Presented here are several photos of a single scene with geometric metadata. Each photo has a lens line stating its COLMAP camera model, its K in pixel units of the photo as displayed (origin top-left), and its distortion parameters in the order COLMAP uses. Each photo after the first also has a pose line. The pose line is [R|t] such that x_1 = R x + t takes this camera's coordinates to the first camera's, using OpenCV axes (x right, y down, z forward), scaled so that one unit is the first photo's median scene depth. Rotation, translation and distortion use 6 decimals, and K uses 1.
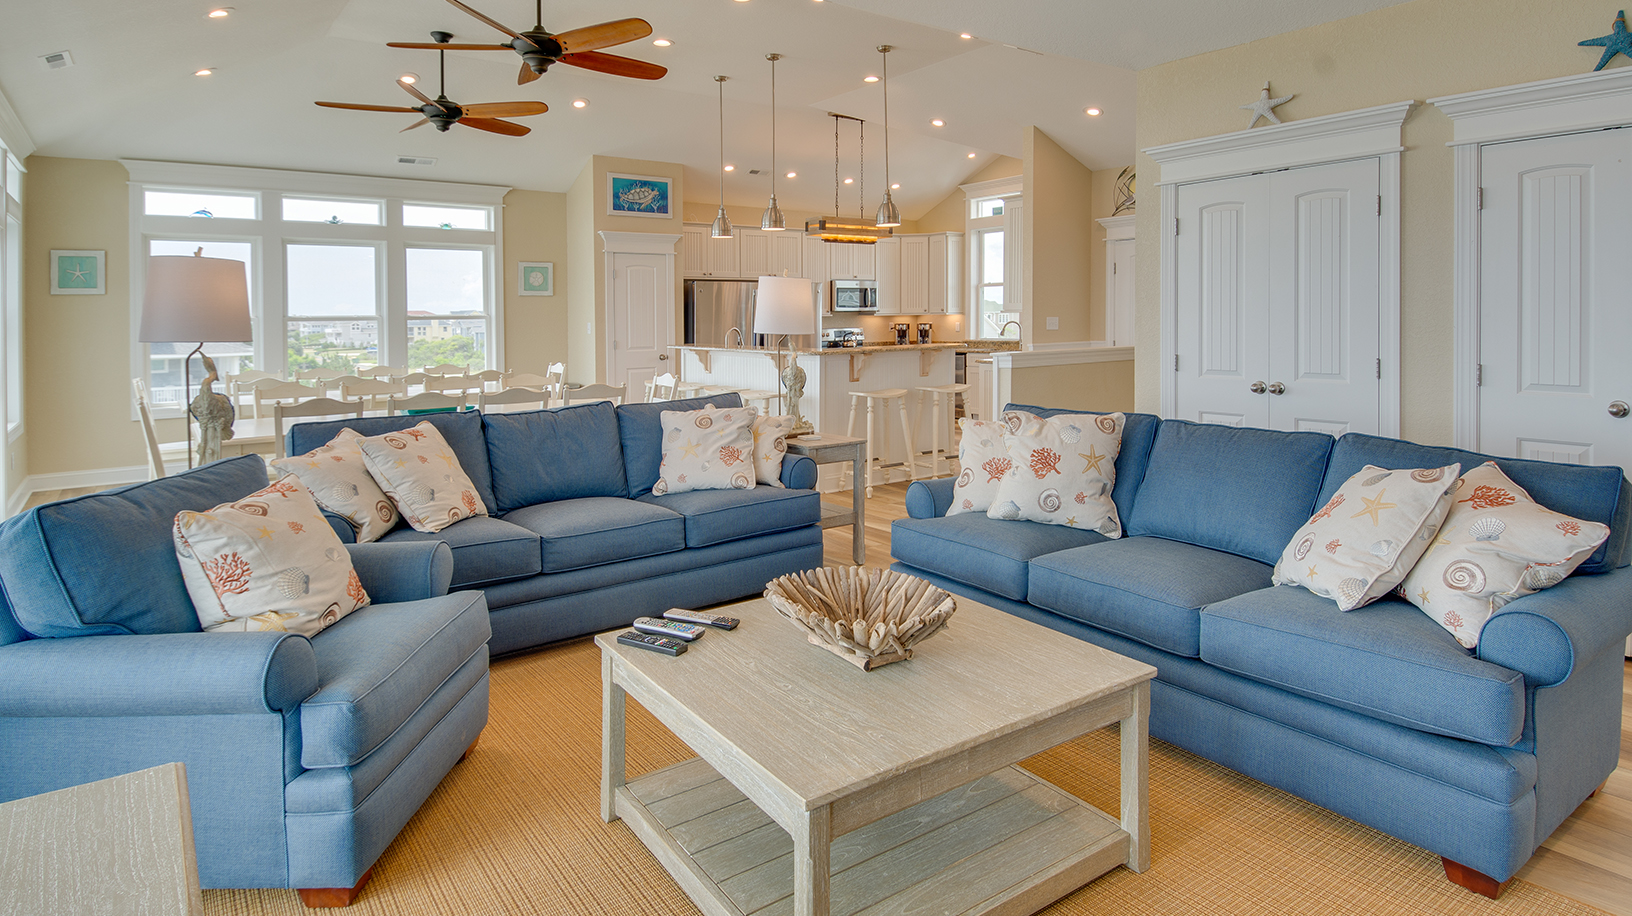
lens RADIAL K [[969.2, 0, 832.4], [0, 969.2, 343.3], [0, 0, 1]] dist [0.034977, -0.063904]
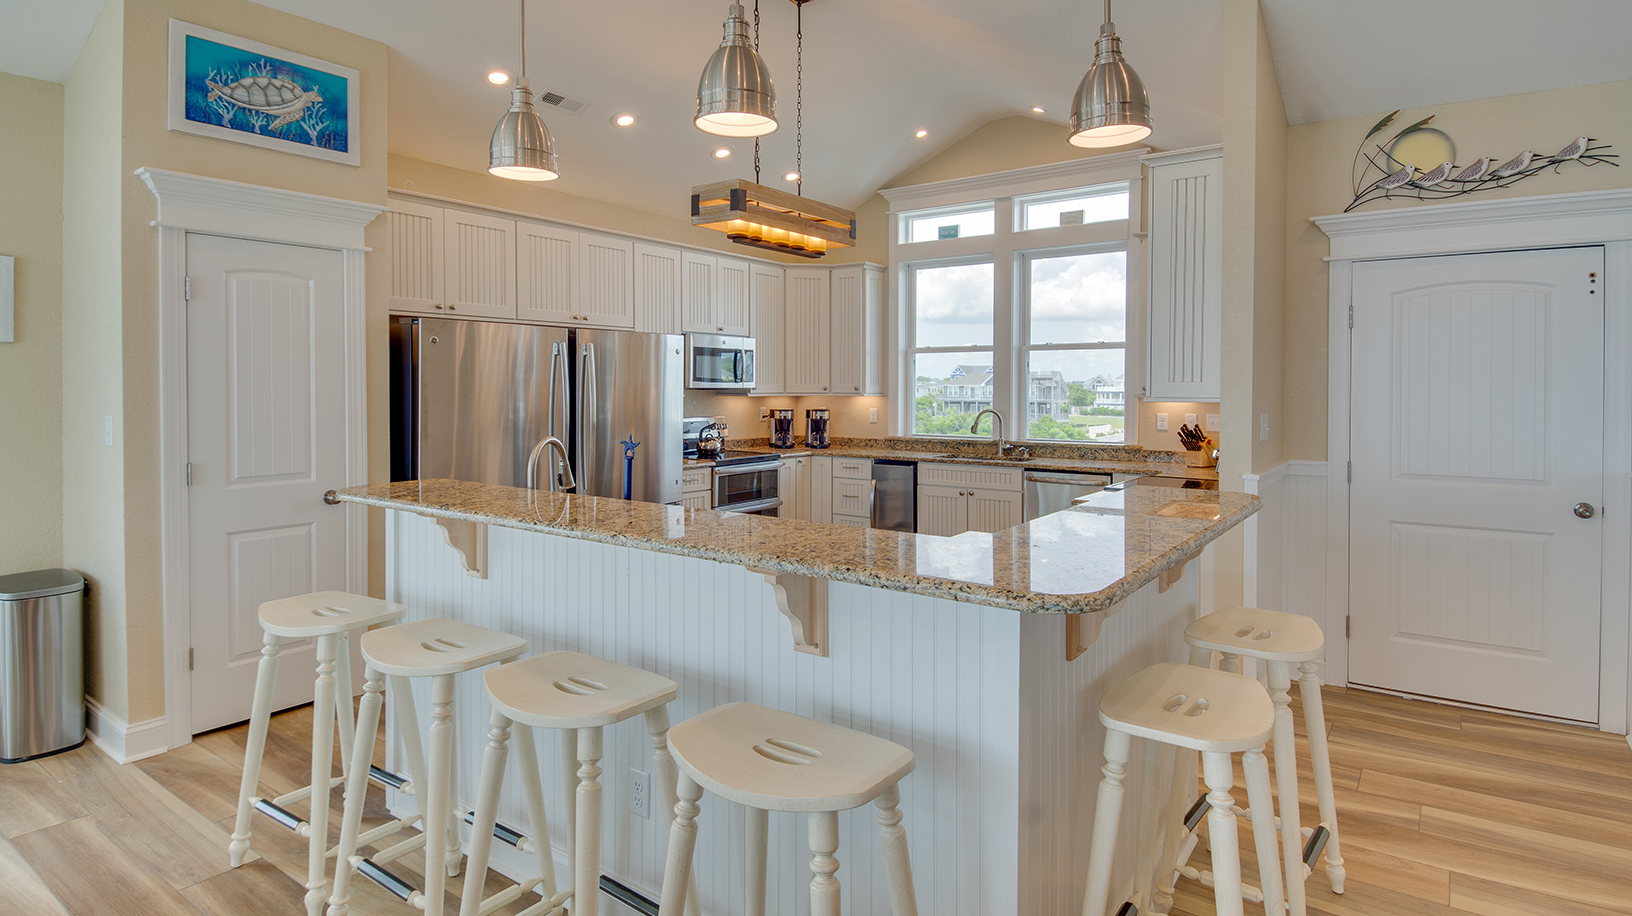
lens RADIAL K [[915.1, 0, 860.7], [0, 915.1, 402.2], [0, 0, 1]] dist [0.042040, -0.048606]
pose [[0.947100, 0.007415, 0.320854, -0.087433], [-0.003707, 0.999919, -0.012166, -0.022935], [-0.320918, 0.010333, 0.947051, 0.555094]]
